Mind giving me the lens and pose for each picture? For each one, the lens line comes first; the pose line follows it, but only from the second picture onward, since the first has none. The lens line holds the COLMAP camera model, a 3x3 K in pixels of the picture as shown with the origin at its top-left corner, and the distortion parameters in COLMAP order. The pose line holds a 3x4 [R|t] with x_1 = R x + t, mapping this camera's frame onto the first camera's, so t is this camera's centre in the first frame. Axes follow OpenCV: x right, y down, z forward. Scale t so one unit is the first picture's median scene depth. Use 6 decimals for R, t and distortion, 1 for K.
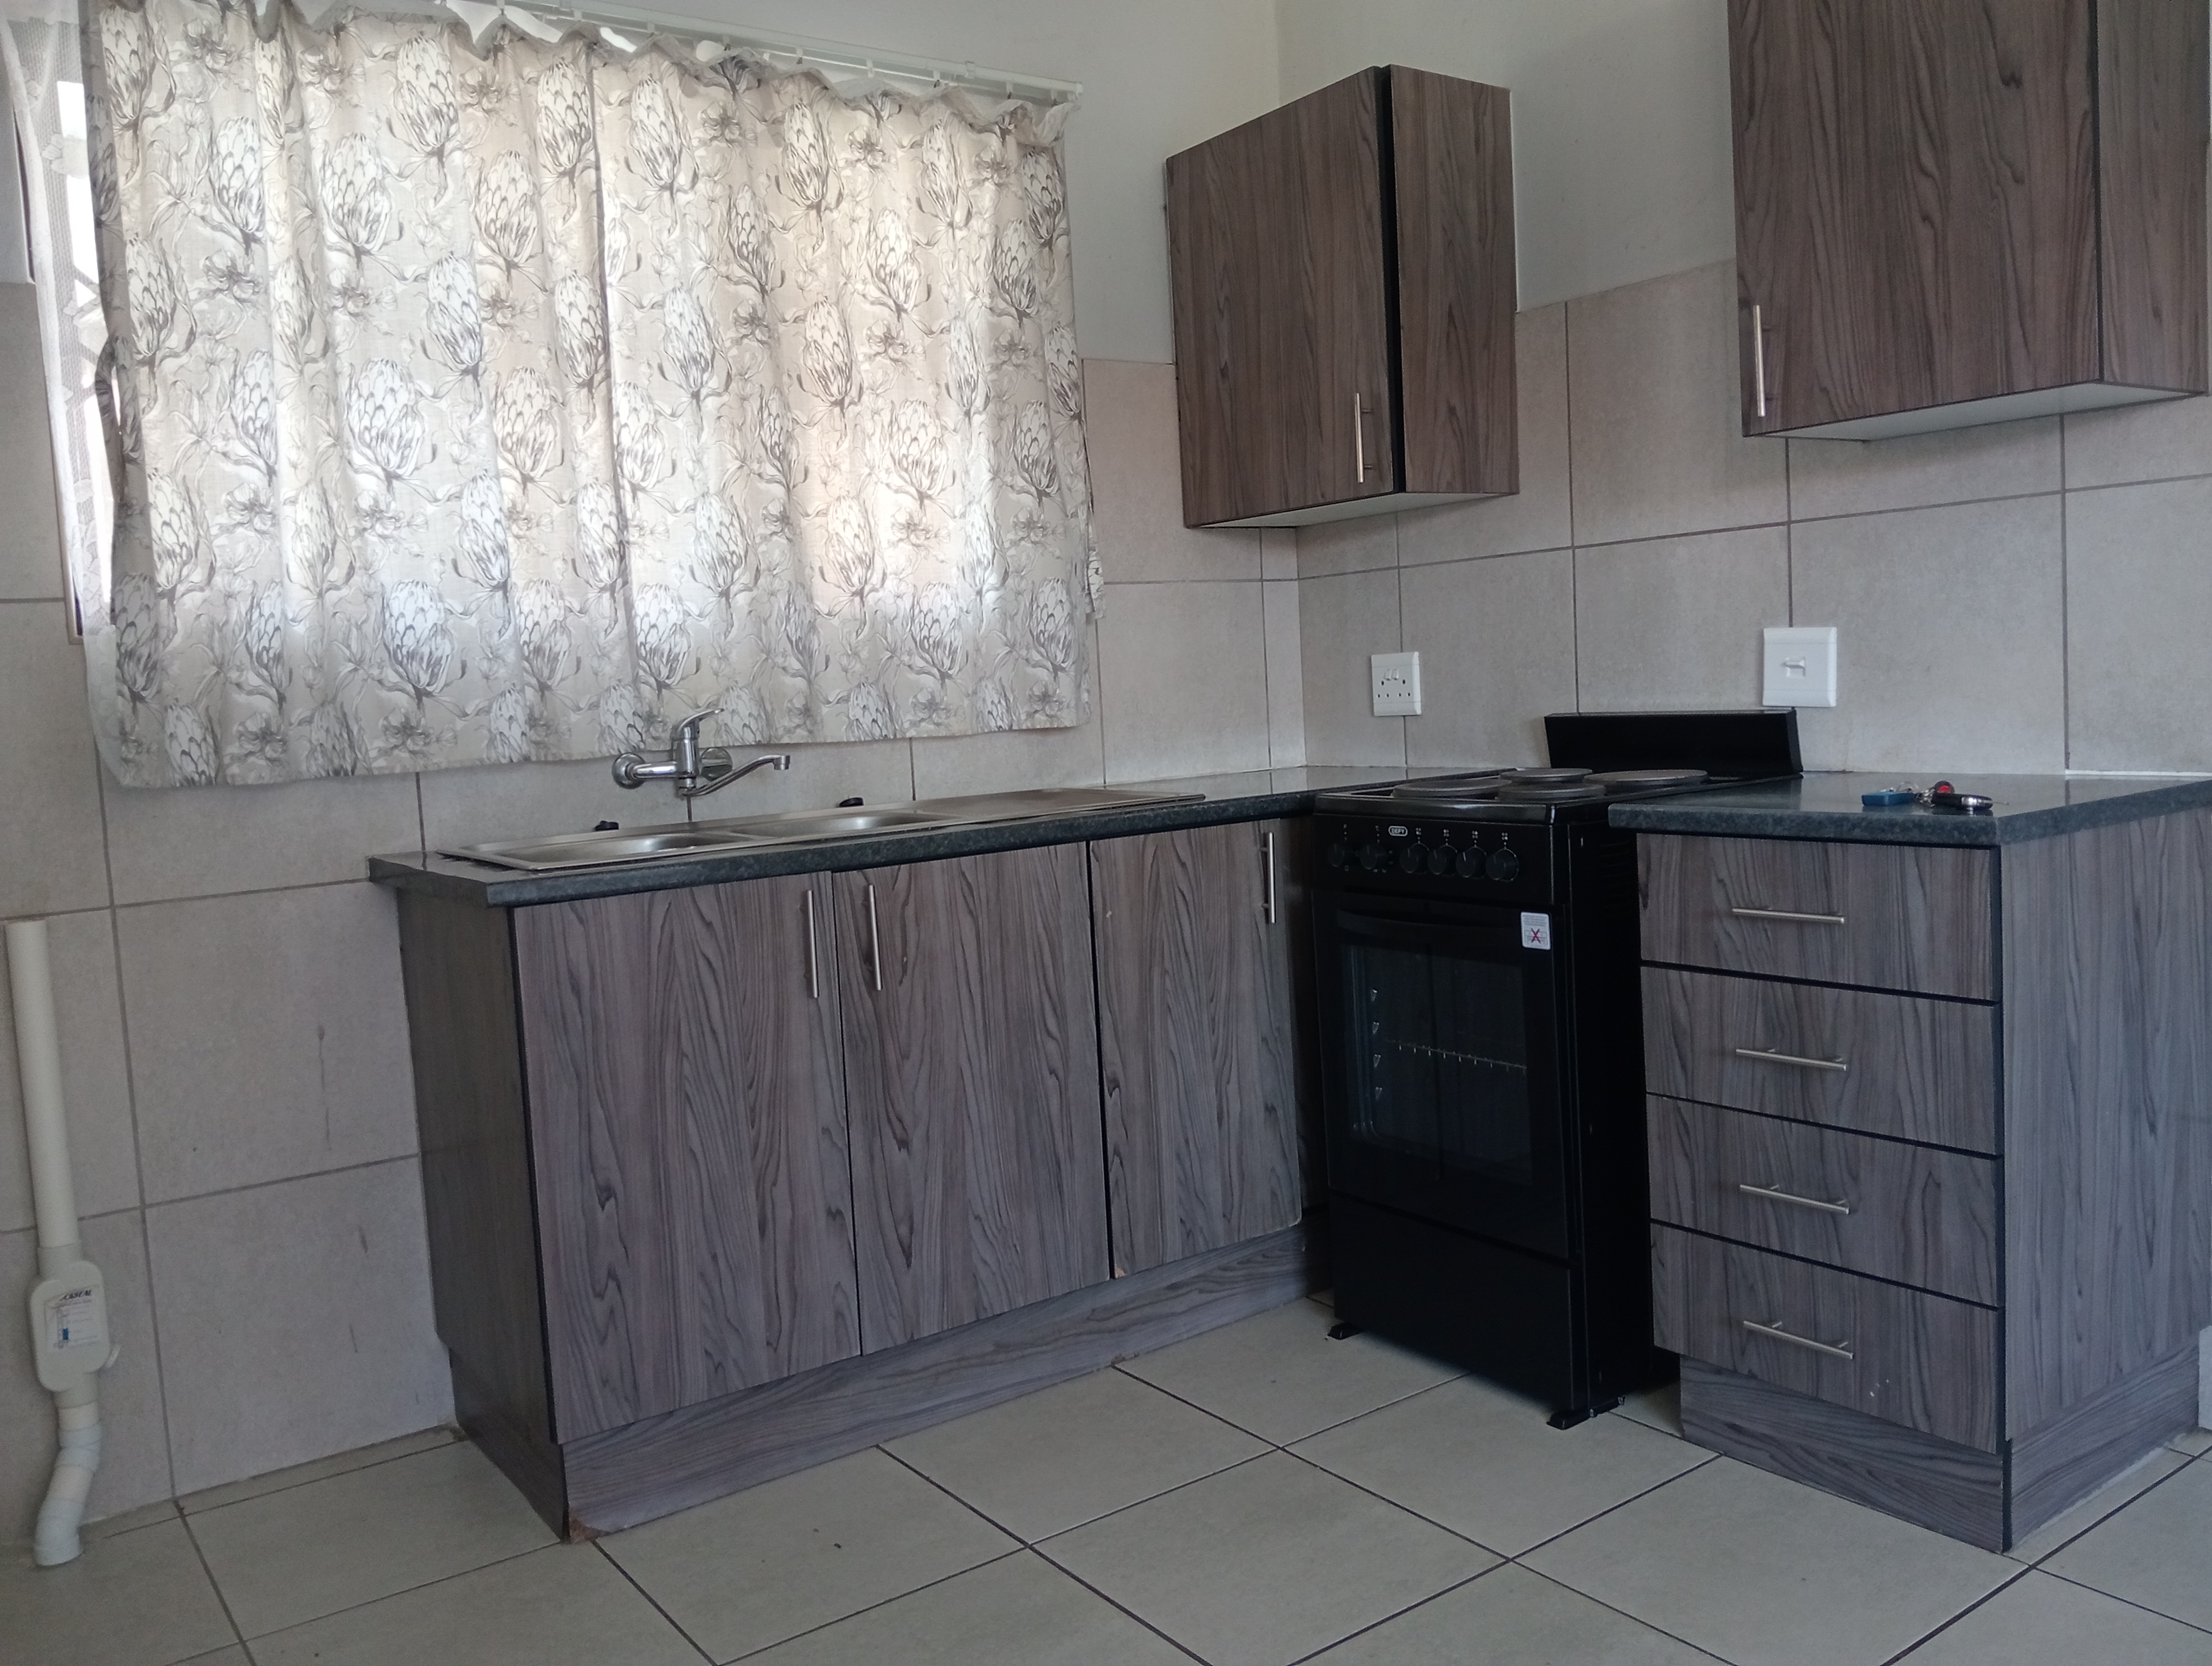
lens RADIAL K [[1804.9, 0, 1137.9], [0, 1804.9, 828.6], [0, 0, 1]] dist [0.106380, -0.240294]
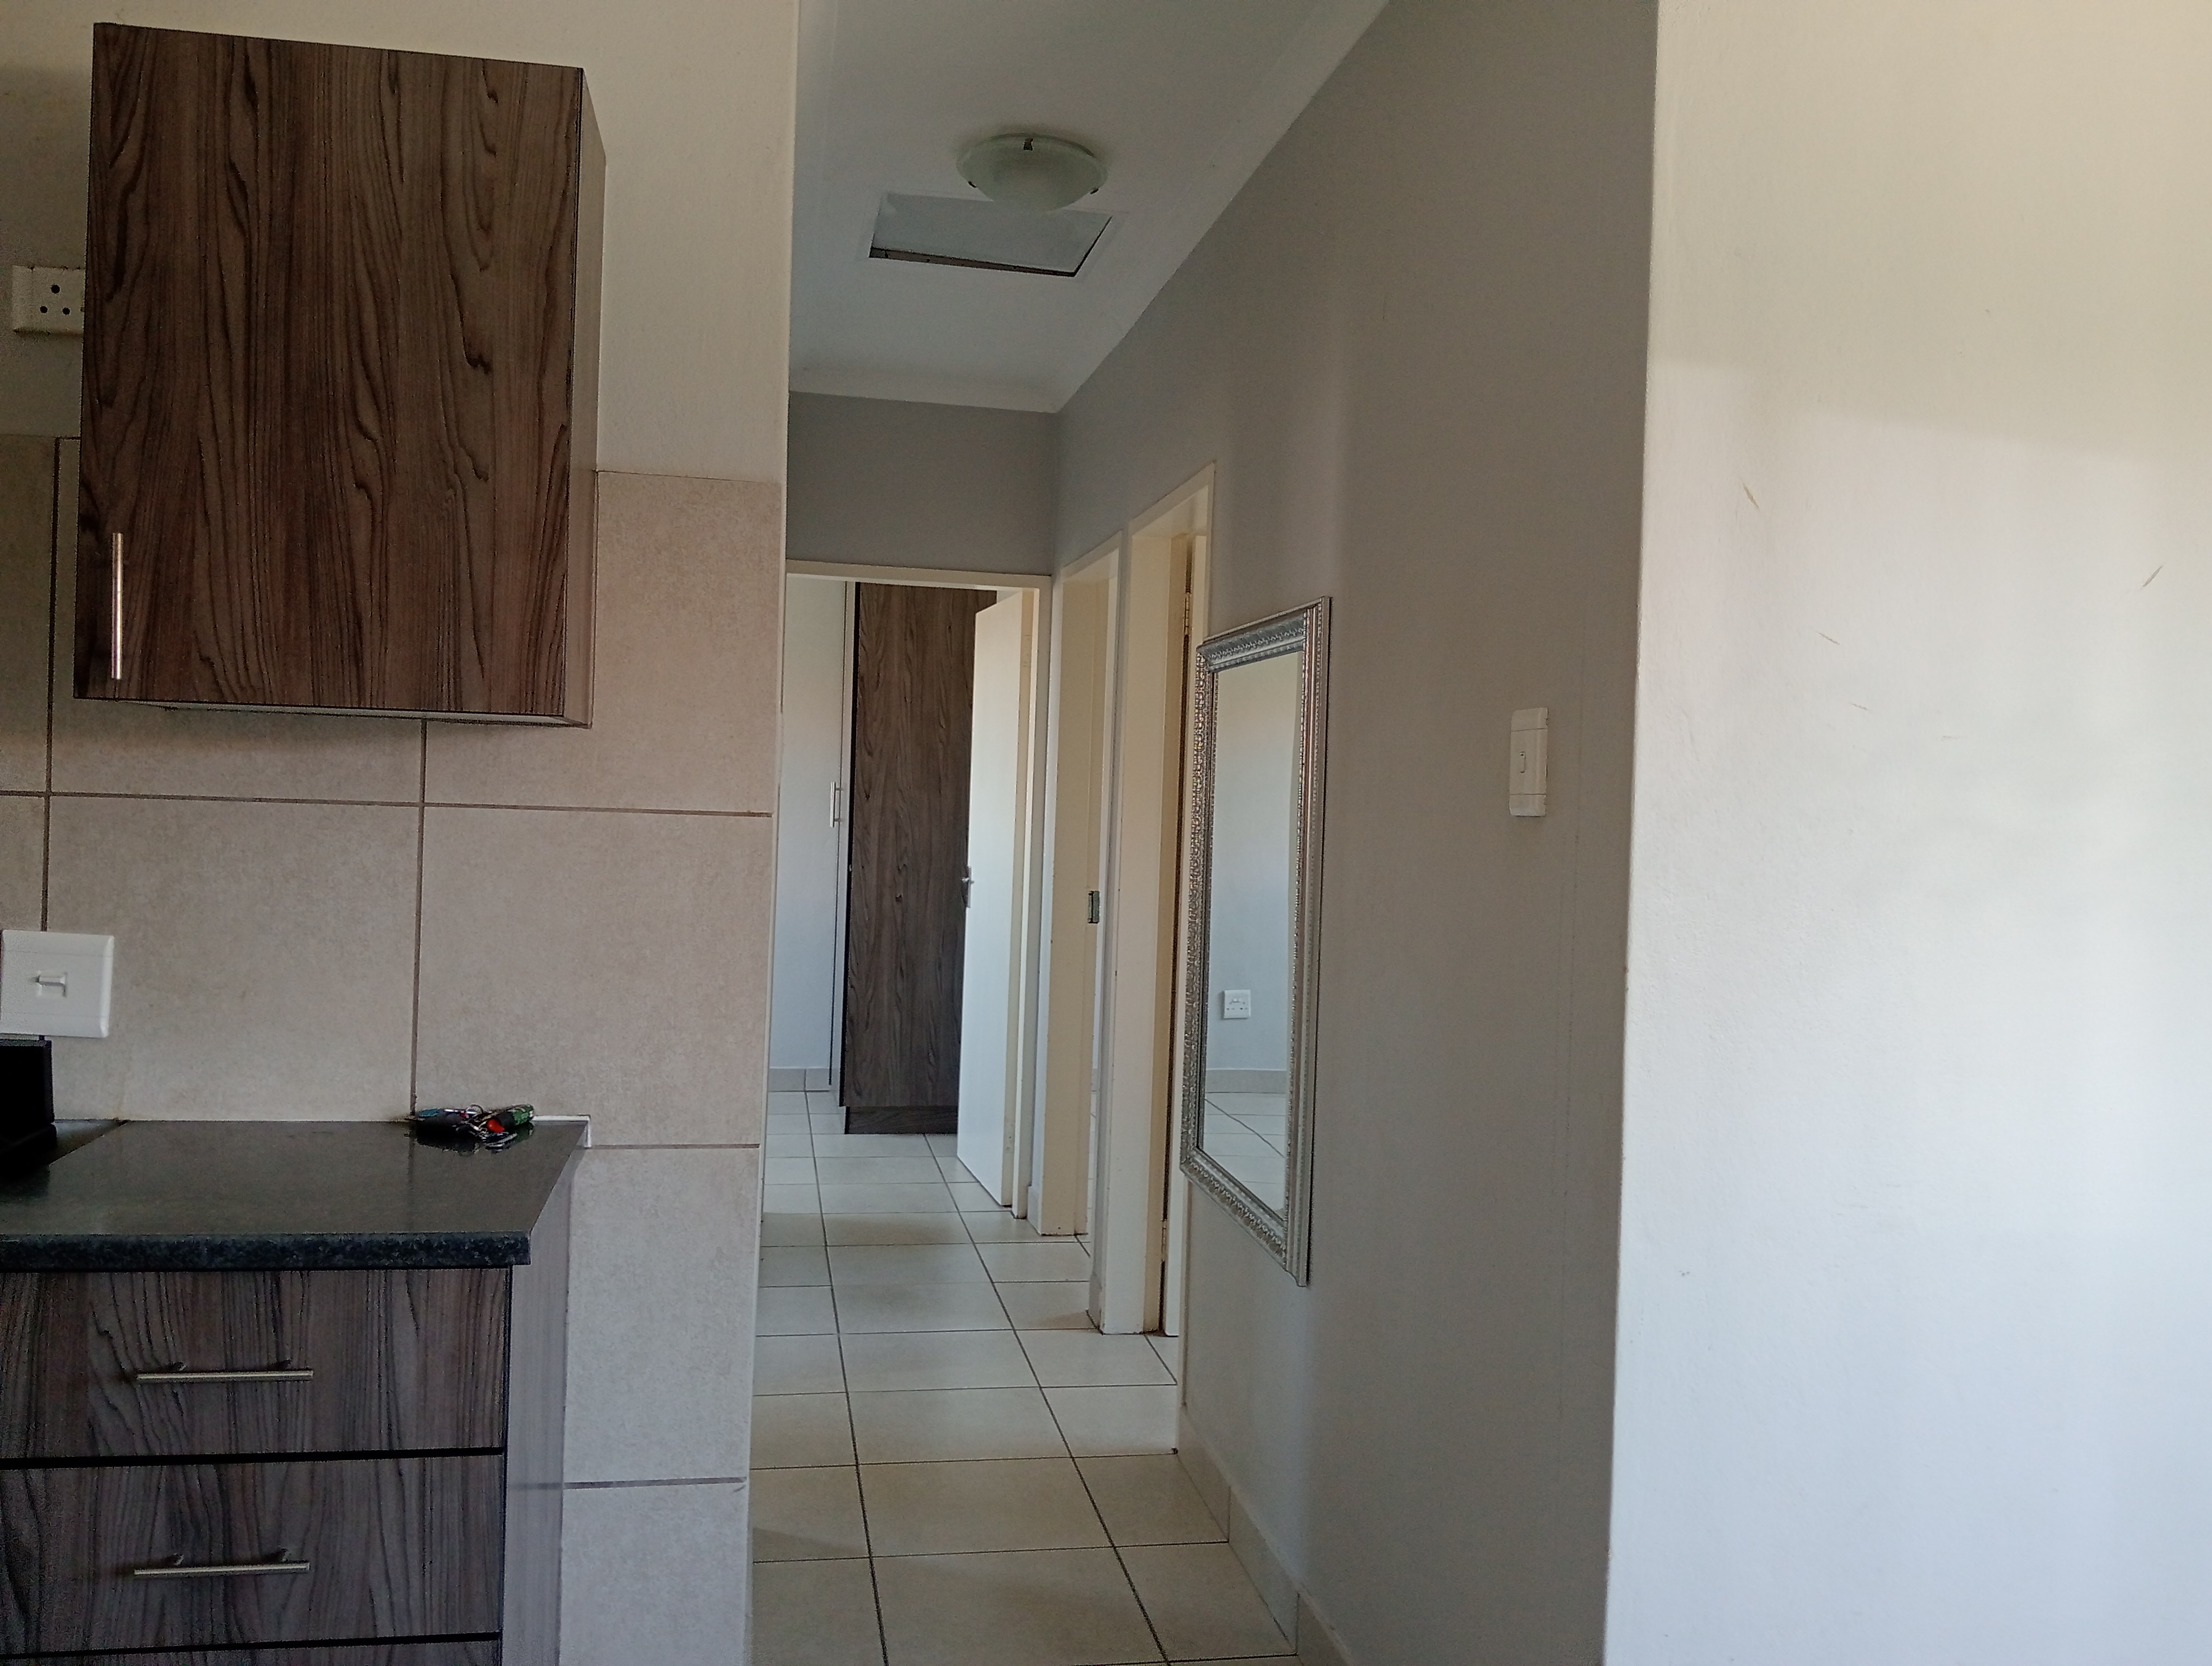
lens RADIAL K [[1780.7, 0, 1106.0], [0, 1780.7, 833.0], [0, 0, 1]] dist [0.094220, -0.178748]
pose [[0.426569, 0.054404, 0.902817, -0.133000], [0.015164, 0.997619, -0.067282, -0.095644], [-0.904328, 0.042391, 0.424728, 0.288041]]
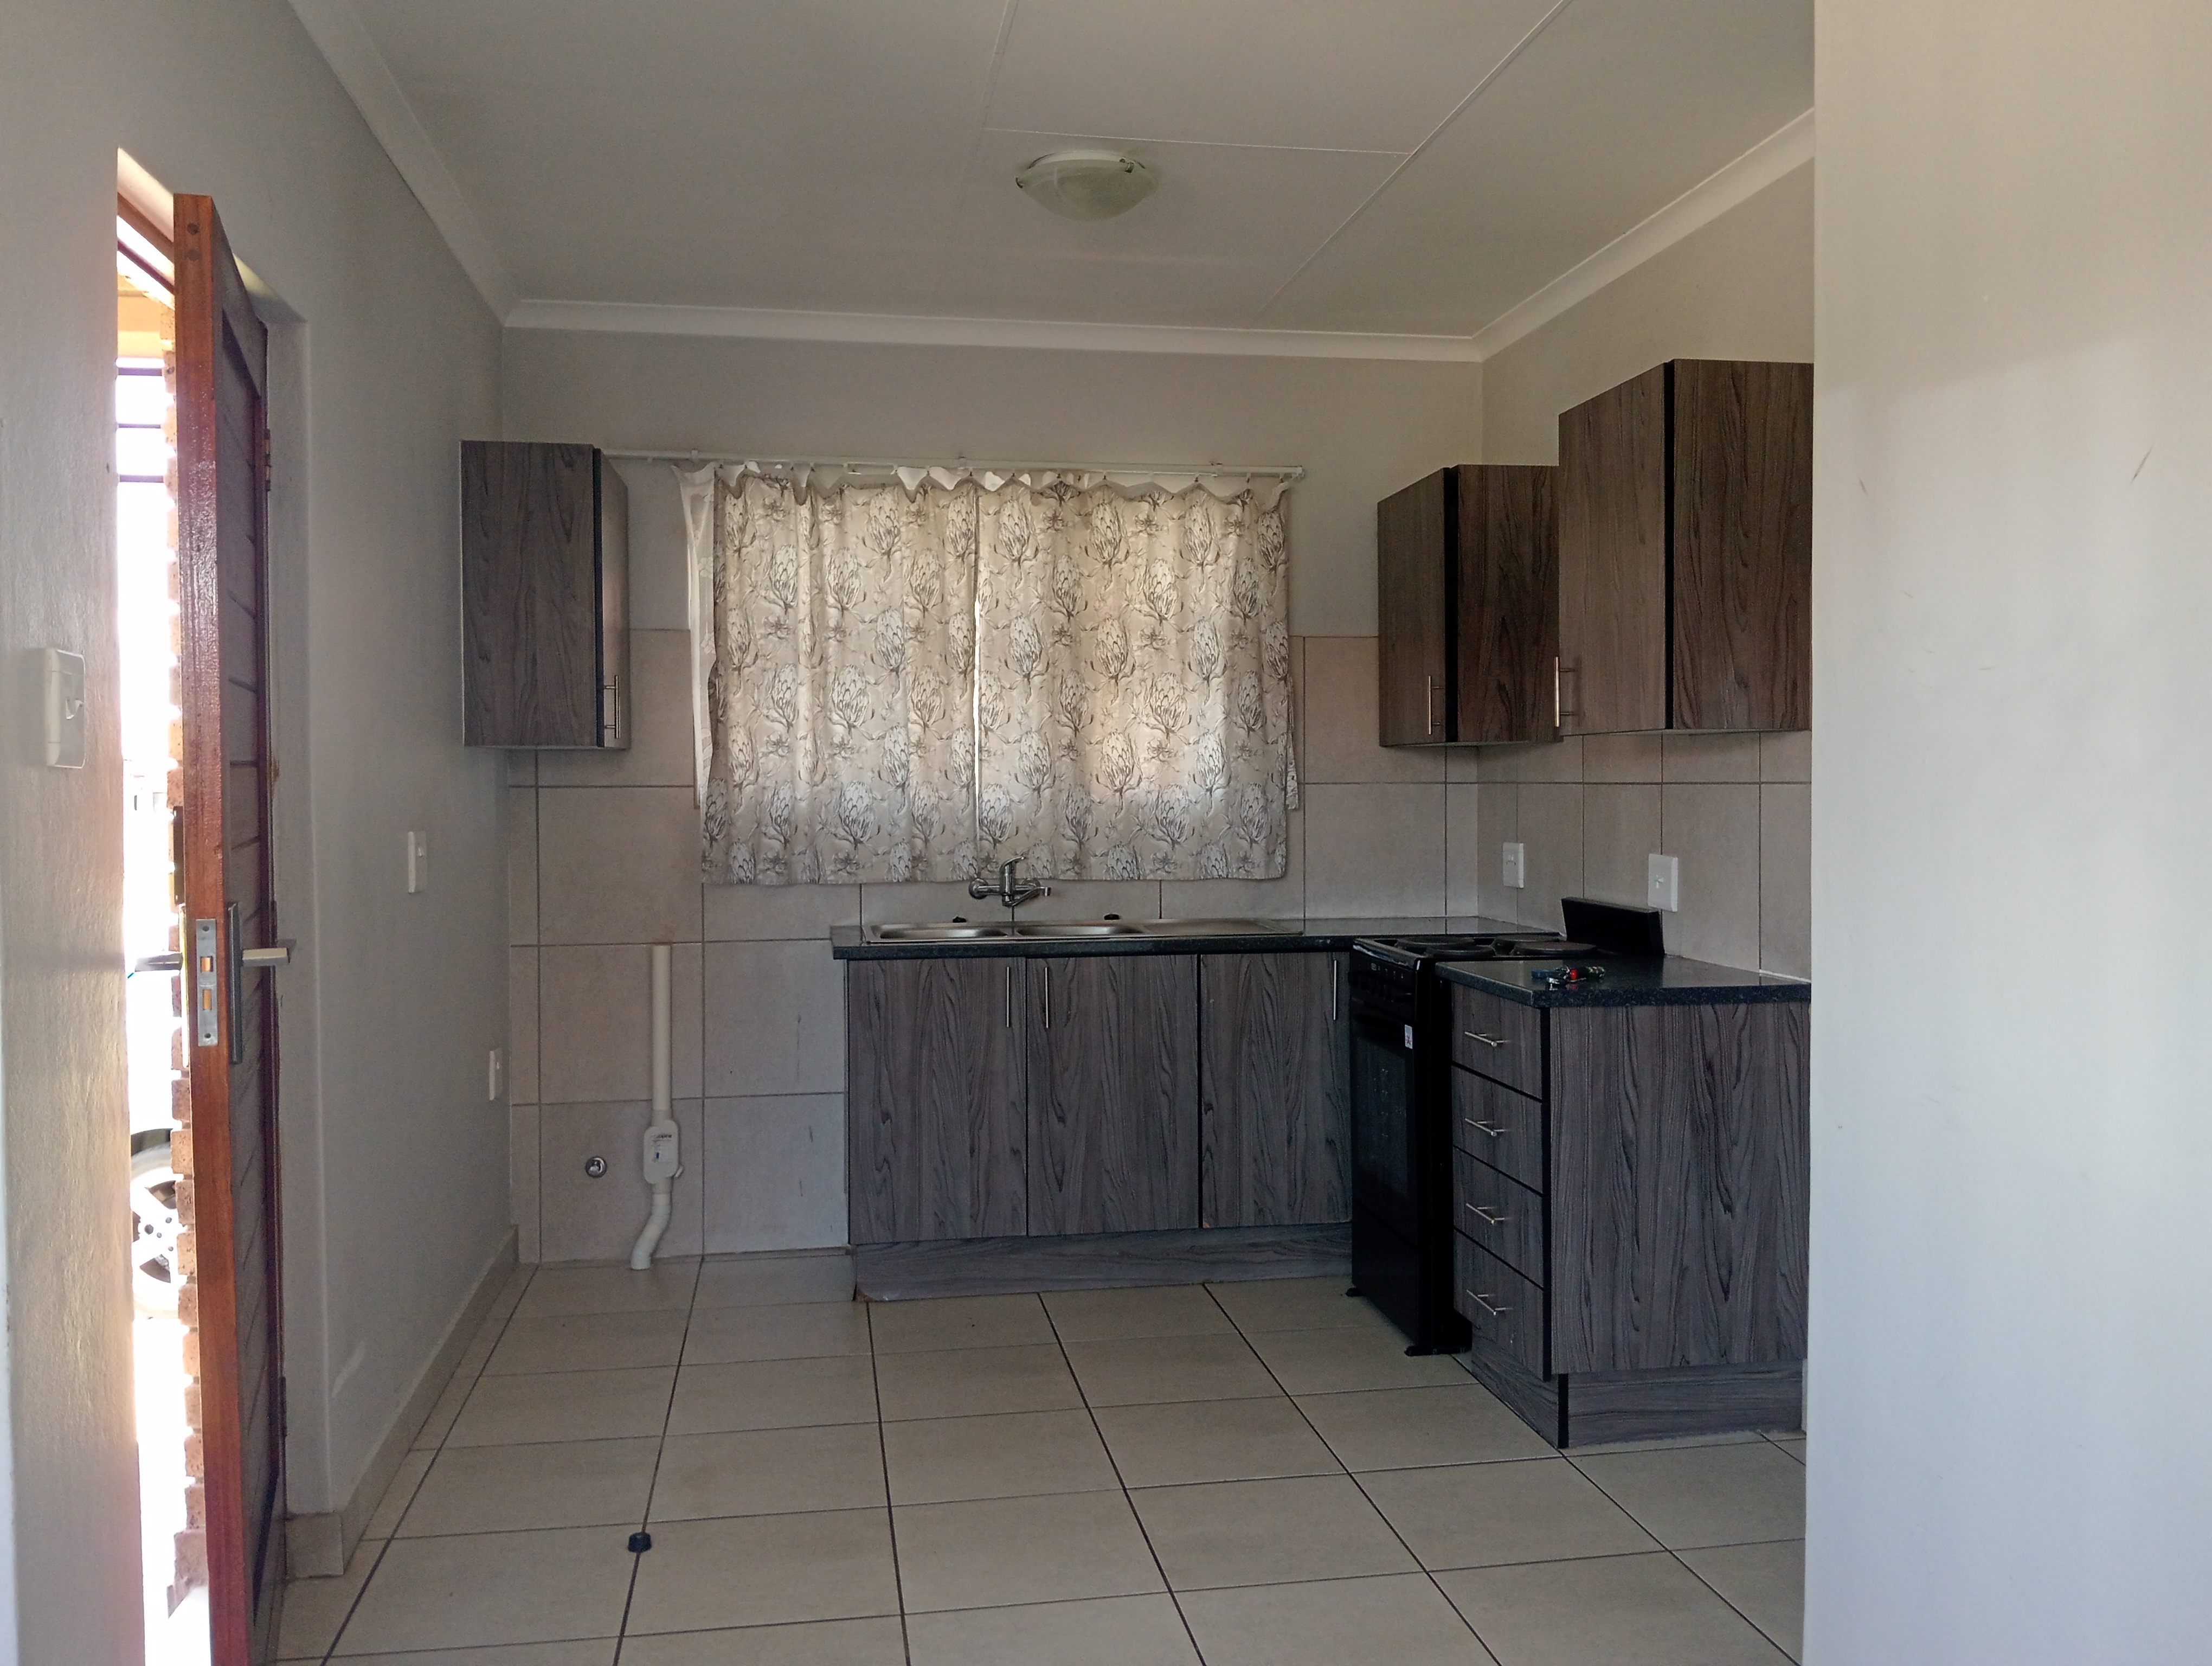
lens RADIAL K [[1780.7, 0, 1106.0], [0, 1780.7, 833.0], [0, 0, 1]] dist [0.094220, -0.178748]
pose [[0.894062, 0.063964, -0.443353, 0.610544], [-0.082934, 0.996278, -0.023508, -0.058433], [0.440199, 0.057786, 0.896039, -0.494071]]
